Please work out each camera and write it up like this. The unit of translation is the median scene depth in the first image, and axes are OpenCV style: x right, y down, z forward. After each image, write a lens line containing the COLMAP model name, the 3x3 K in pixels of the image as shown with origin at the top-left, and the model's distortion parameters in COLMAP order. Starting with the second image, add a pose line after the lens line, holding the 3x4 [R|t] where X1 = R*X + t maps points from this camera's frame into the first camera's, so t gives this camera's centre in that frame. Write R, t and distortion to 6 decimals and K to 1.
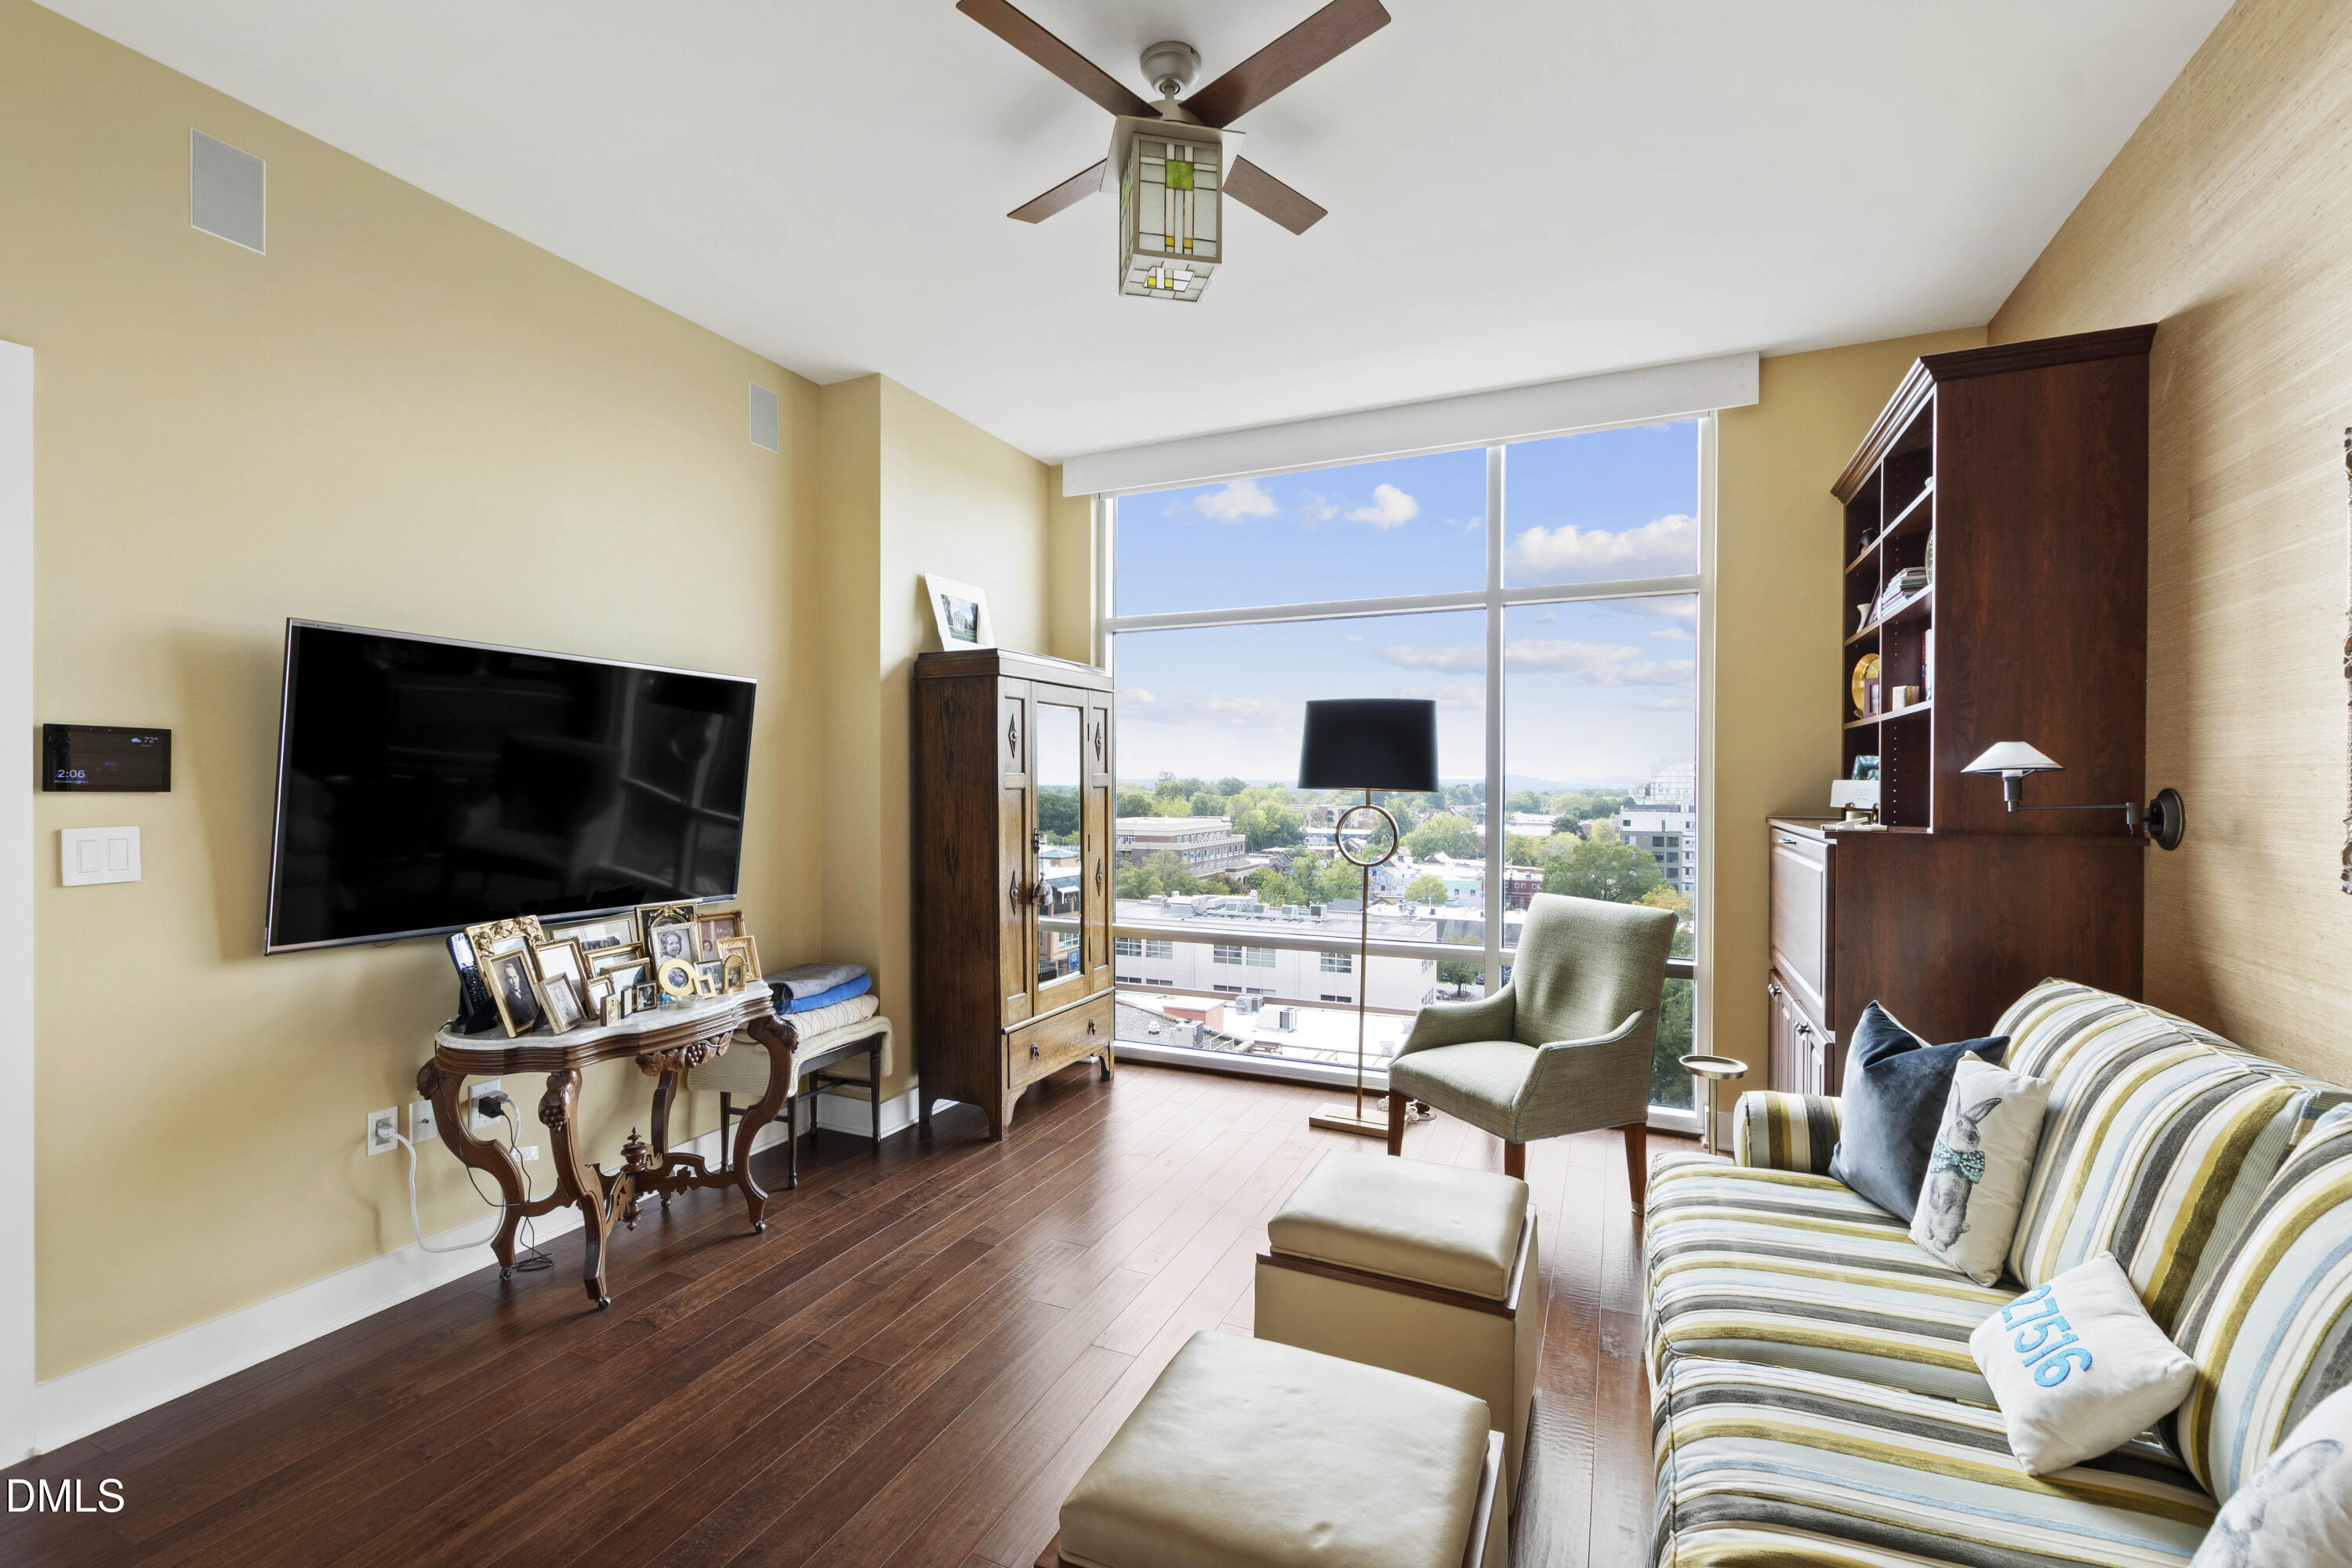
lens RADIAL K [[1015.7, 0, 1157.0], [0, 1015.7, 791.0], [0, 0, 1]] dist [0.002062, -0.000151]
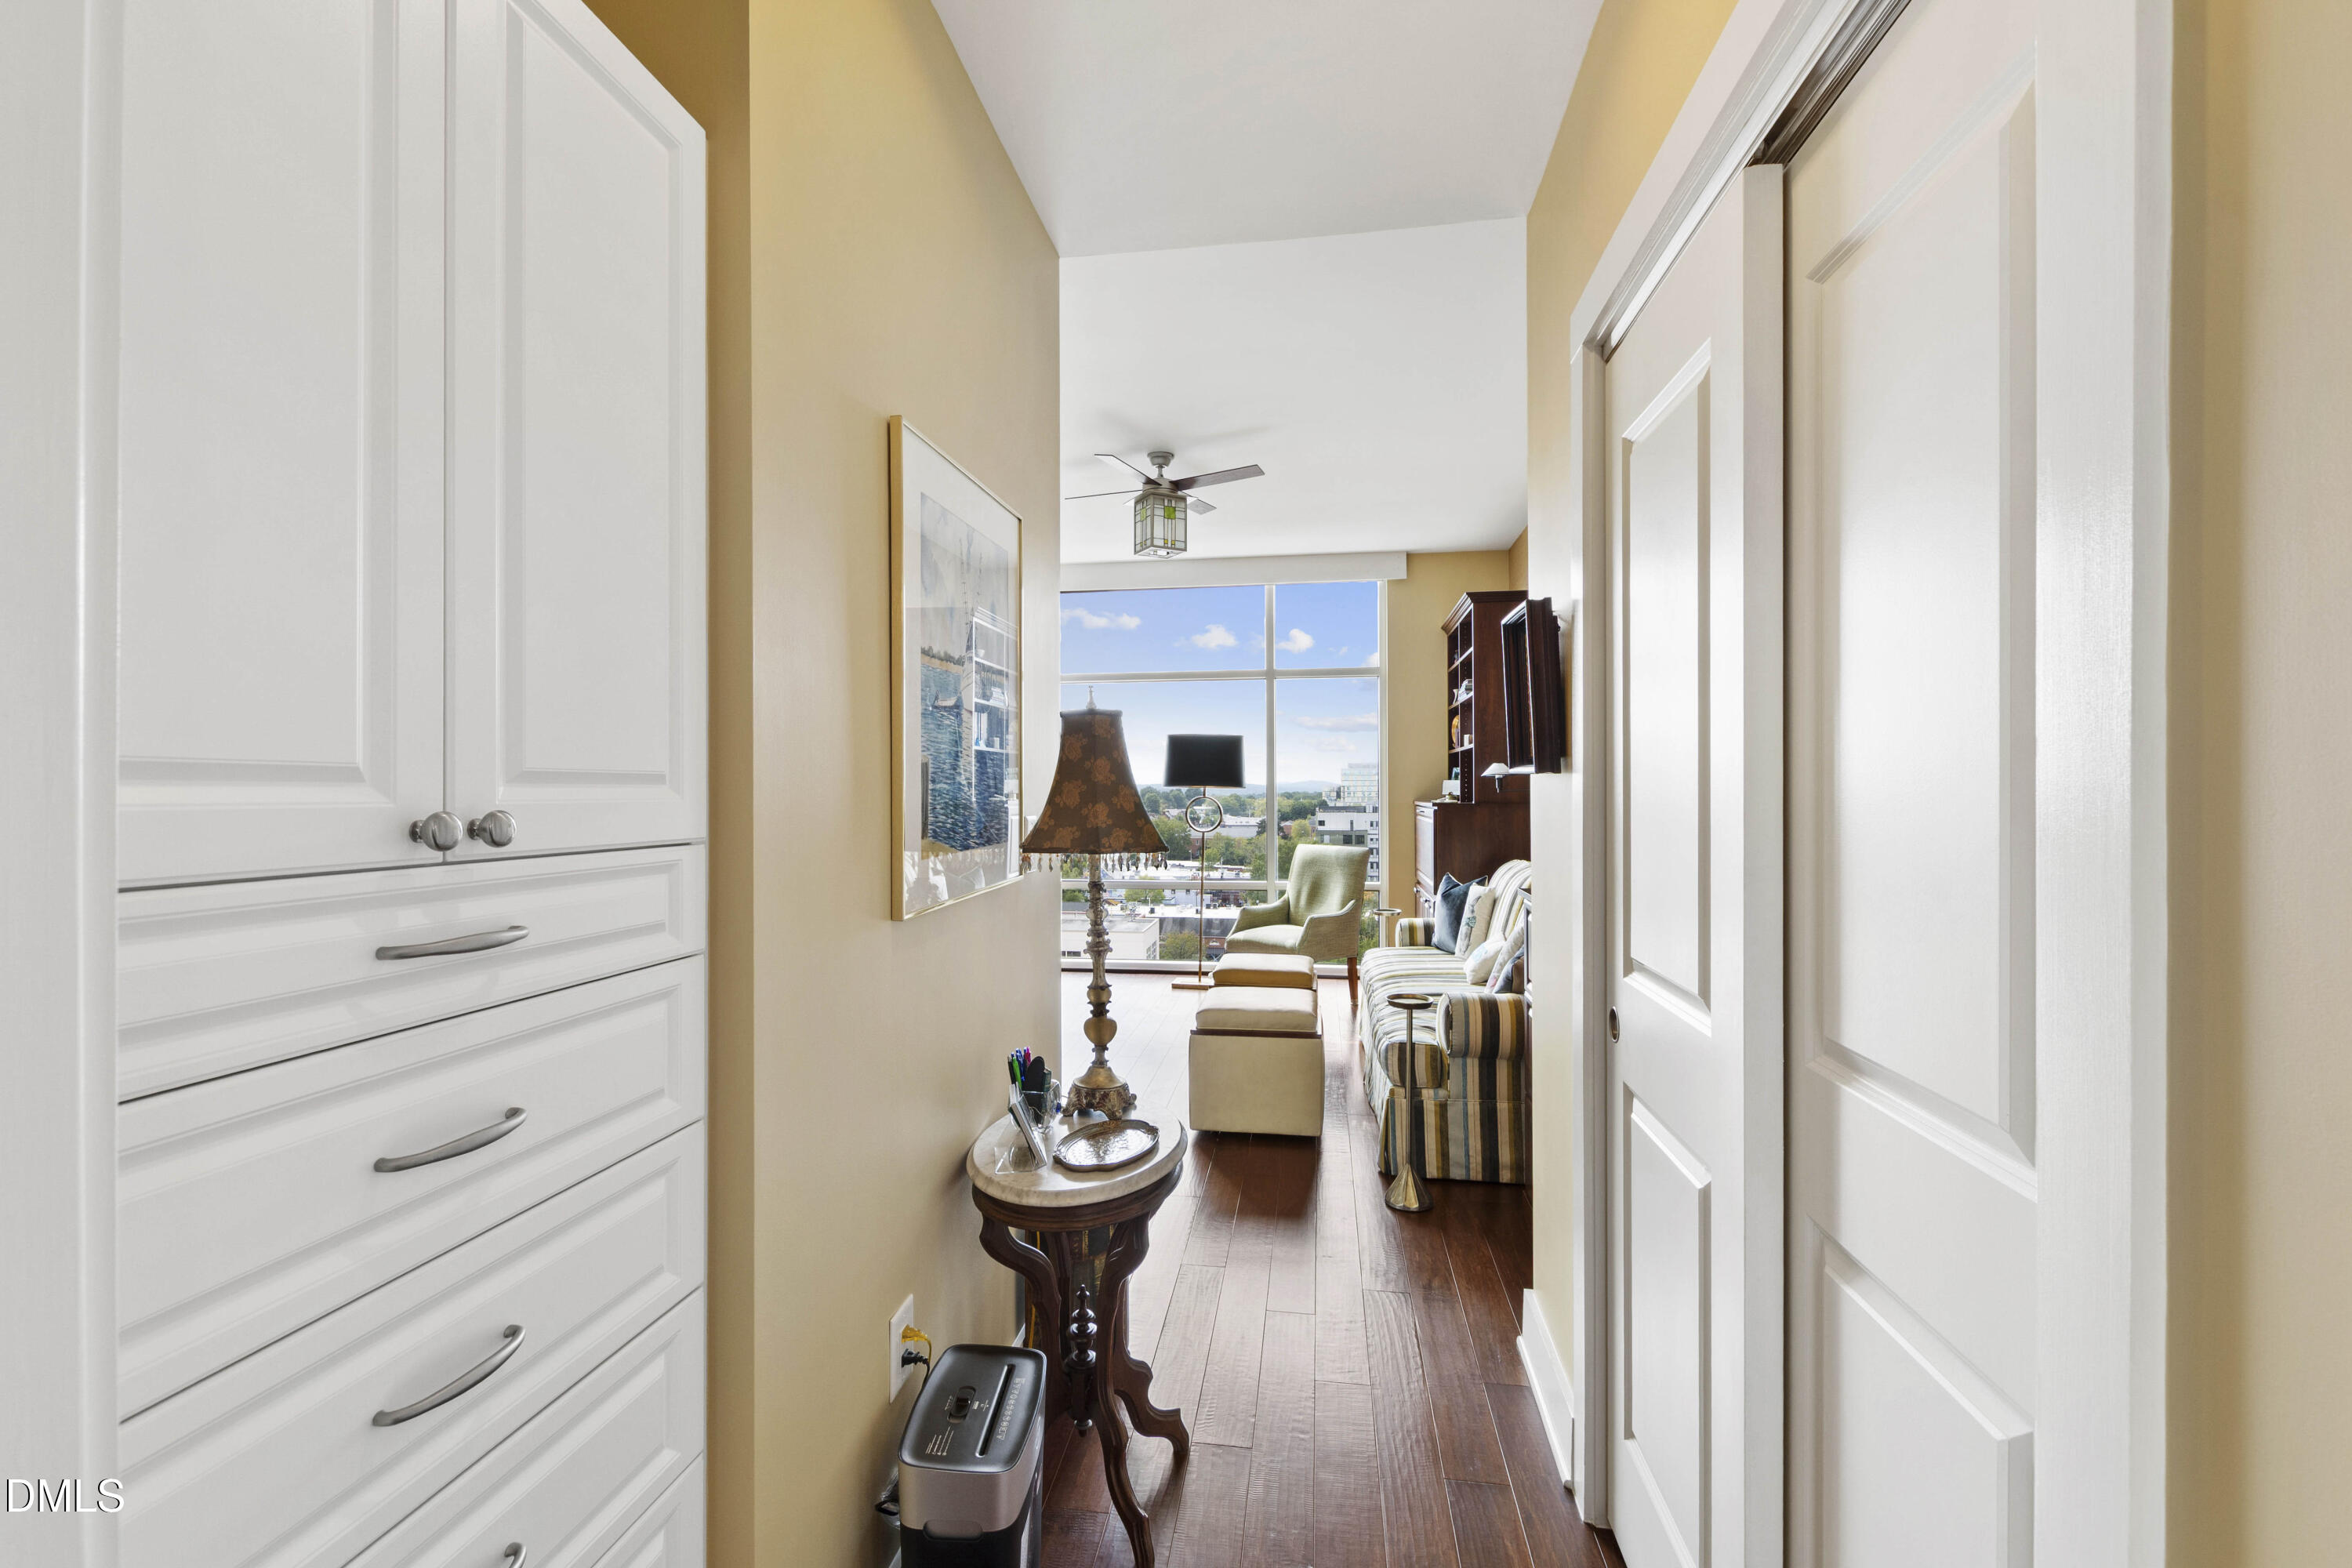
lens RADIAL K [[1024.2, 0, 1162.6], [0, 1024.2, 779.2], [0, 0, 1]] dist [0.002177, -0.001251]
pose [[0.960942, -0.002727, 0.276736, -0.401035], [0.007367, 0.999849, -0.015729, 0.014390], [-0.276651, 0.017153, 0.960817, -0.753353]]
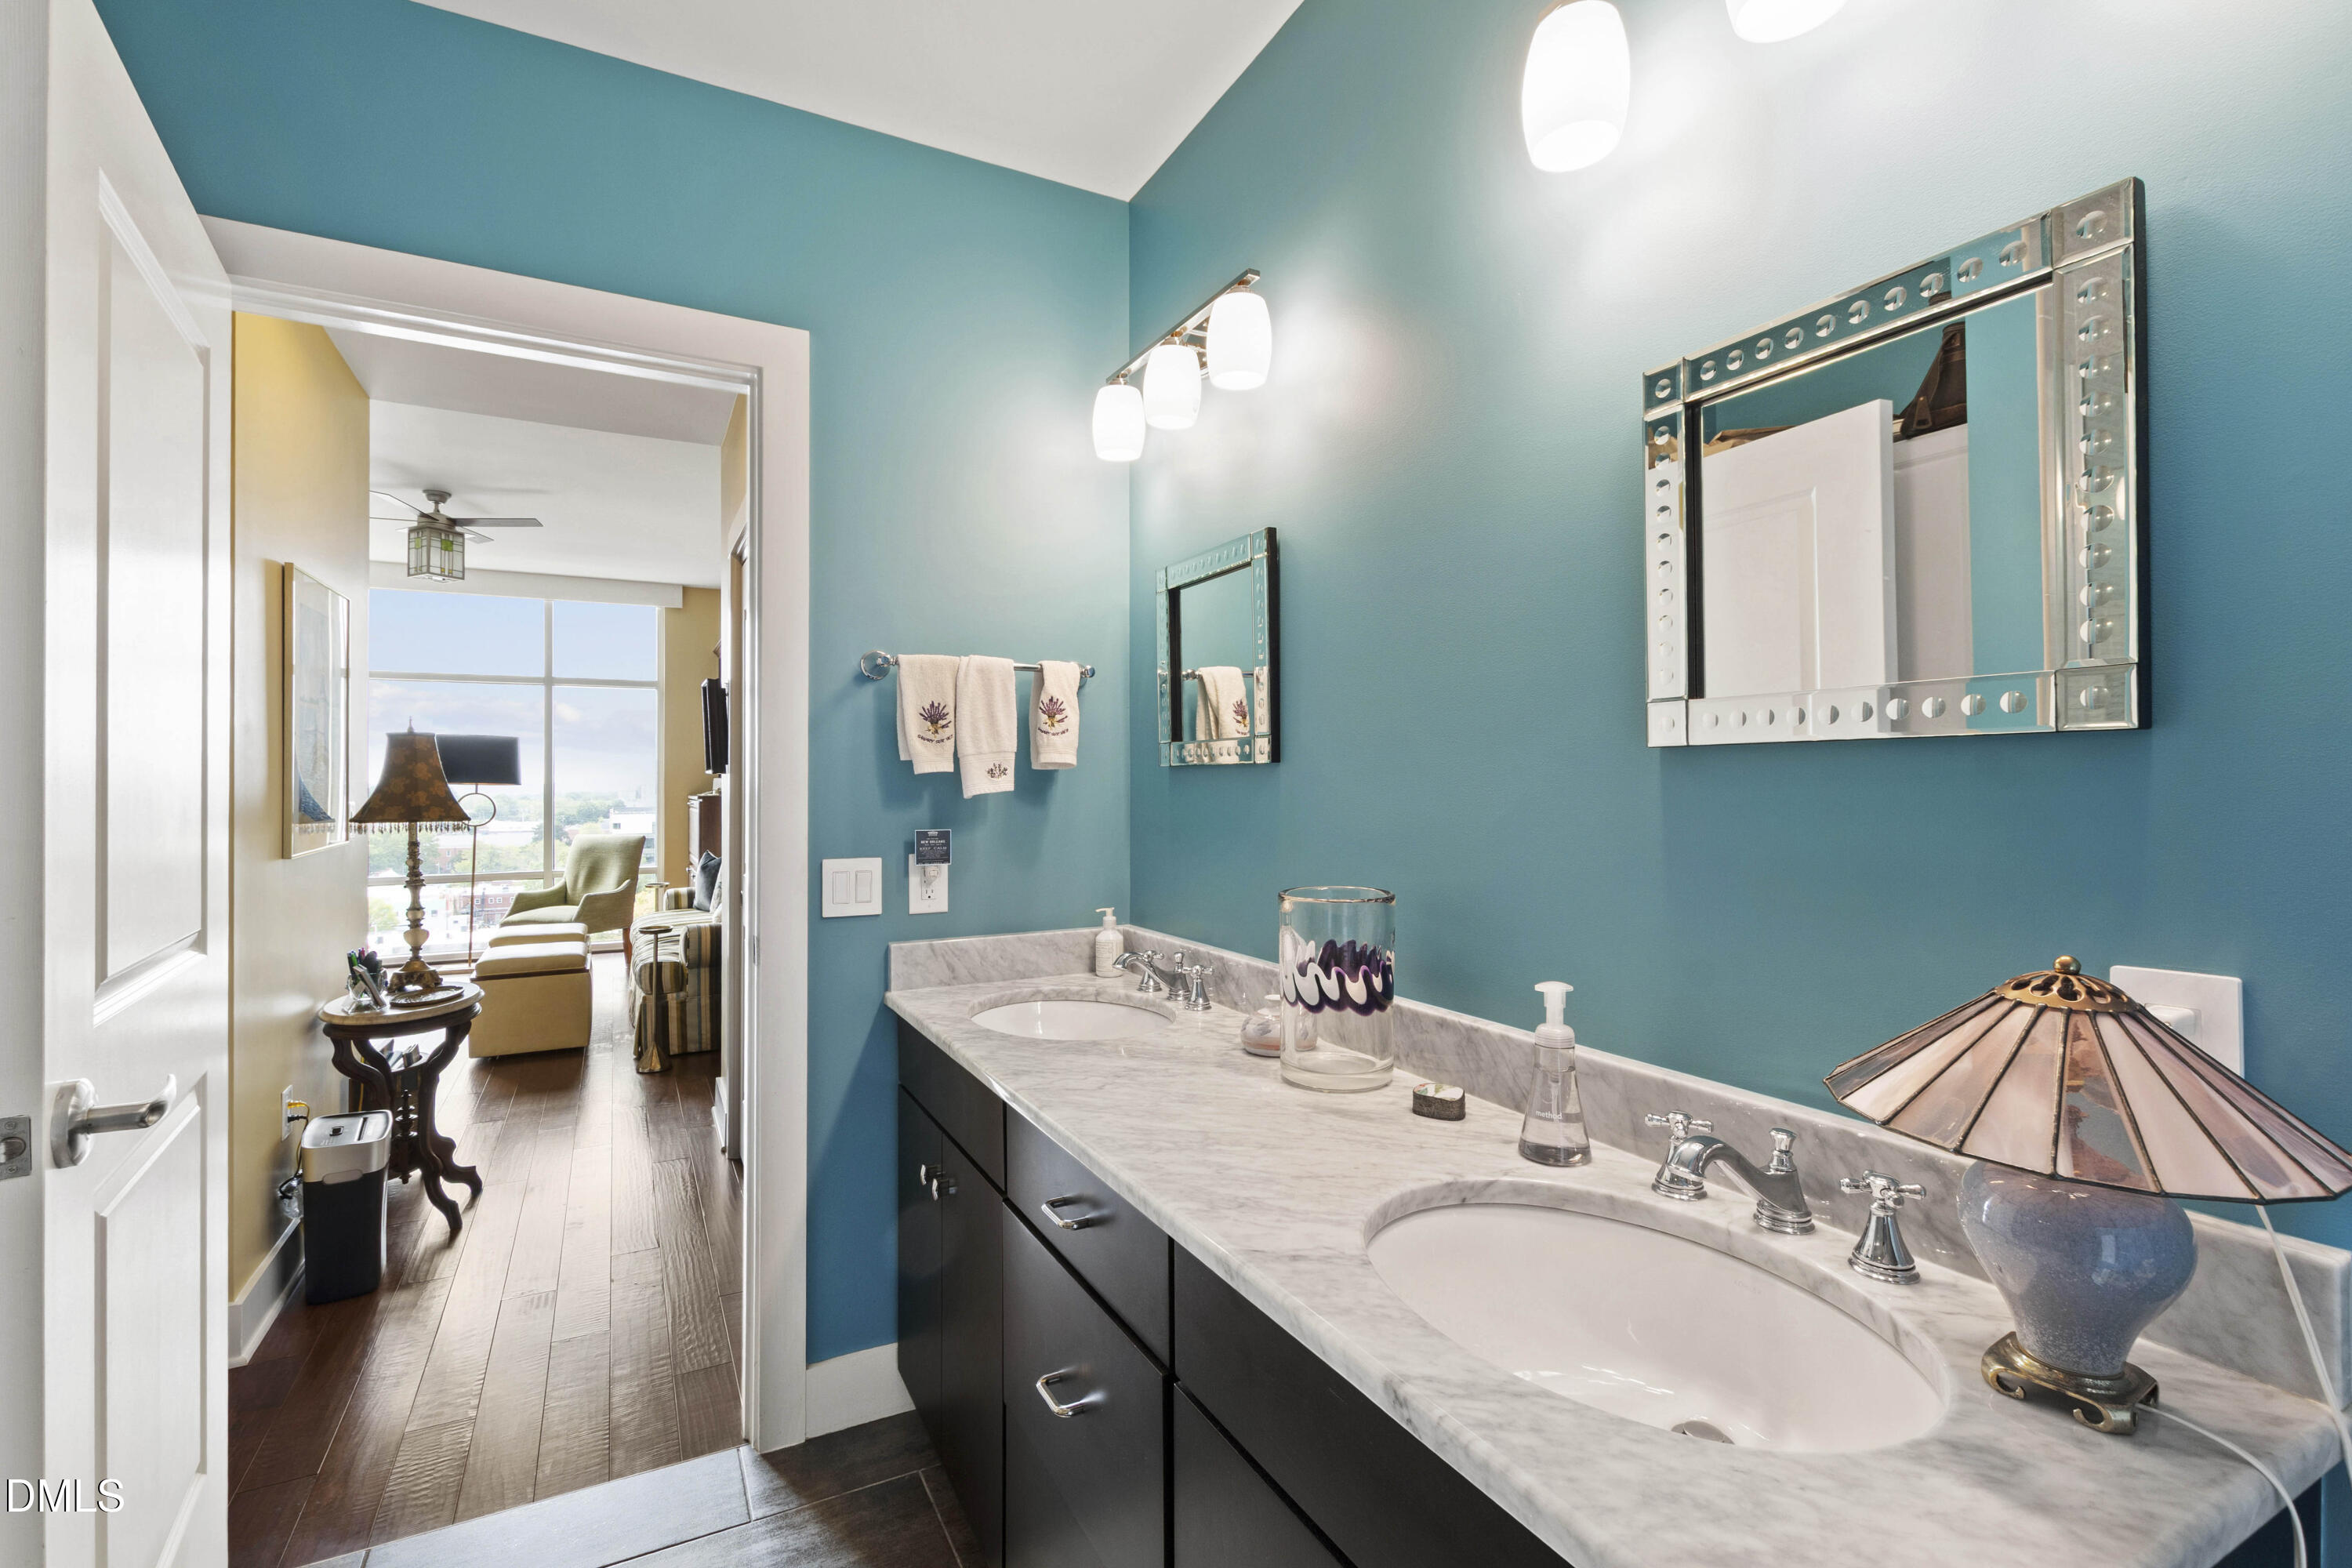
lens RADIAL K [[1024.2, 0, 1162.6], [0, 1024.2, 779.2], [0, 0, 1]] dist [0.002177, -0.001251]
pose [[0.603744, 0.001181, 0.797177, -0.618421], [0.010116, 0.999907, -0.009142, 0.023635], [-0.797114, 0.013584, 0.603676, -1.309426]]
